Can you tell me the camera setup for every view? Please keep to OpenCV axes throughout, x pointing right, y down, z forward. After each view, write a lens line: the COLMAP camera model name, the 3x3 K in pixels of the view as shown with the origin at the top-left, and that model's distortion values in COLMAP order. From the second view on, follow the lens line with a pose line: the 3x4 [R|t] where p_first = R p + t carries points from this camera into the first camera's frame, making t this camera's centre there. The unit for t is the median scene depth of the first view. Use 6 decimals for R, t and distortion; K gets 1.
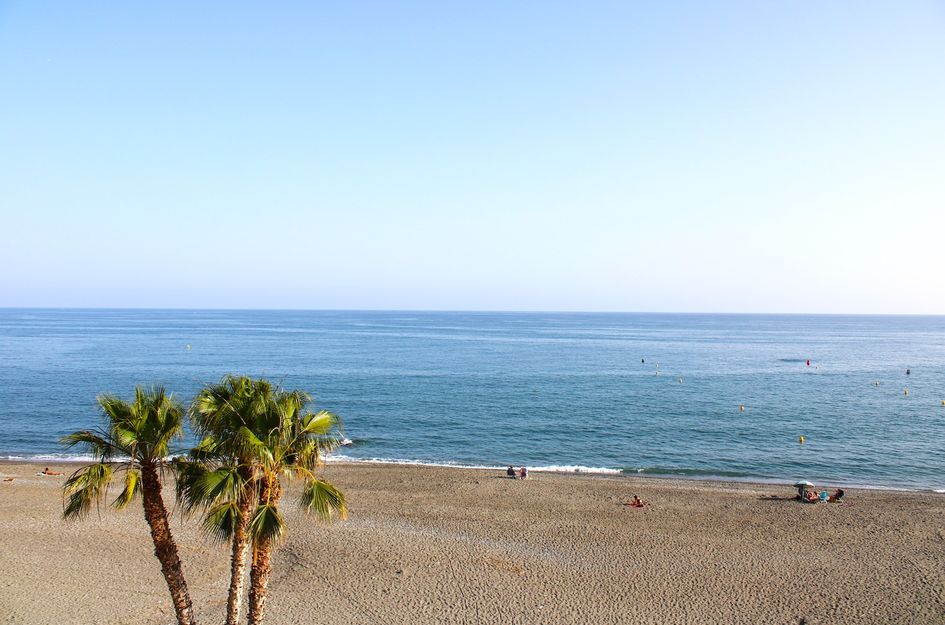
lens RADIAL K [[787.0, 0, 473.3], [0, 787.0, 306.5], [0, 0, 1]] dist [-0.162459, 0.148466]
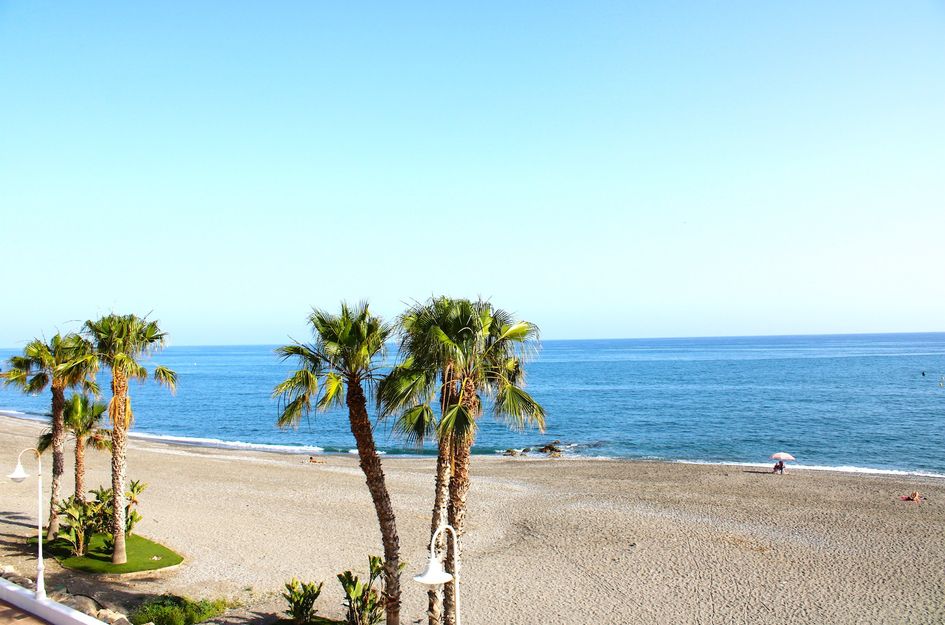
lens RADIAL K [[787.0, 0, 475.6], [0, 787.0, 311.2], [0, 0, 1]] dist [-0.162459, 0.148466]
pose [[0.945820, -0.037672, -0.322499, 0.044131], [0.026285, 0.998870, -0.039593, 0.098650], [0.323626, 0.028971, 0.945742, 0.032613]]
